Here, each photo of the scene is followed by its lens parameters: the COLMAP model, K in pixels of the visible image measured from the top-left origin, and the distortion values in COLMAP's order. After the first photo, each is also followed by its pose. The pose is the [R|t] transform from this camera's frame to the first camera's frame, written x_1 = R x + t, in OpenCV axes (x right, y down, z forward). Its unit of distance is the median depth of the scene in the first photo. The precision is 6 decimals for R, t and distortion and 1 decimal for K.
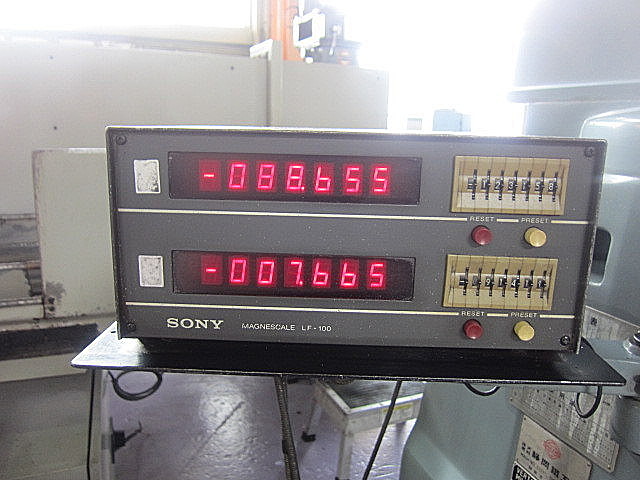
lens RADIAL K [[524.9, 0, 320.0], [0, 524.9, 240.0], [0, 0, 1]] dist [-0.051140, 0.005945]
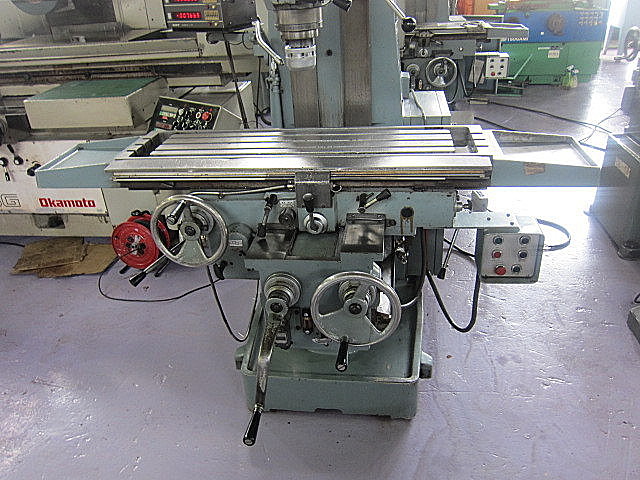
lens RADIAL K [[524.9, 0, 320.0], [0, 524.9, 240.0], [0, 0, 1]] dist [-0.051140, 0.005945]
pose [[0.869307, 0.167515, -0.465020, 4.460475], [-0.028897, 0.956433, 0.290518, 0.754619], [0.493427, -0.239111, 0.836275, -3.820487]]
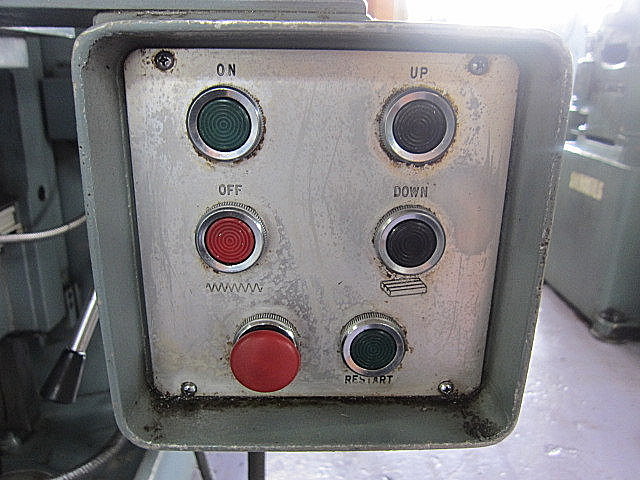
lens RADIAL K [[524.9, 0, 320.0], [0, 524.9, 240.0], [0, 0, 1]] dist [-0.051140, 0.005945]
pose [[0.933343, 0.103744, -0.343668, 4.027985], [-0.073375, 0.992252, 0.100261, 2.091225], [0.351406, -0.068361, 0.933724, 0.175821]]
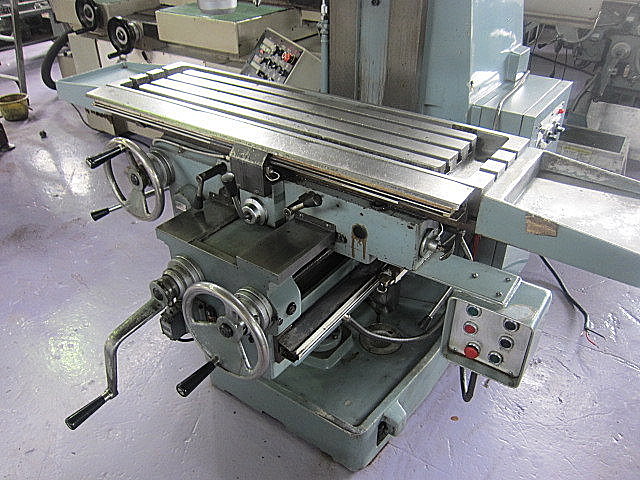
lens RADIAL K [[524.9, 0, 320.0], [0, 524.9, 240.0], [0, 0, 1]] dist [-0.051140, 0.005945]
pose [[0.534955, 0.440411, -0.721013, 5.262497], [-0.165265, 0.891452, 0.421901, 0.495714], [0.828559, -0.106540, 0.549672, -1.695348]]
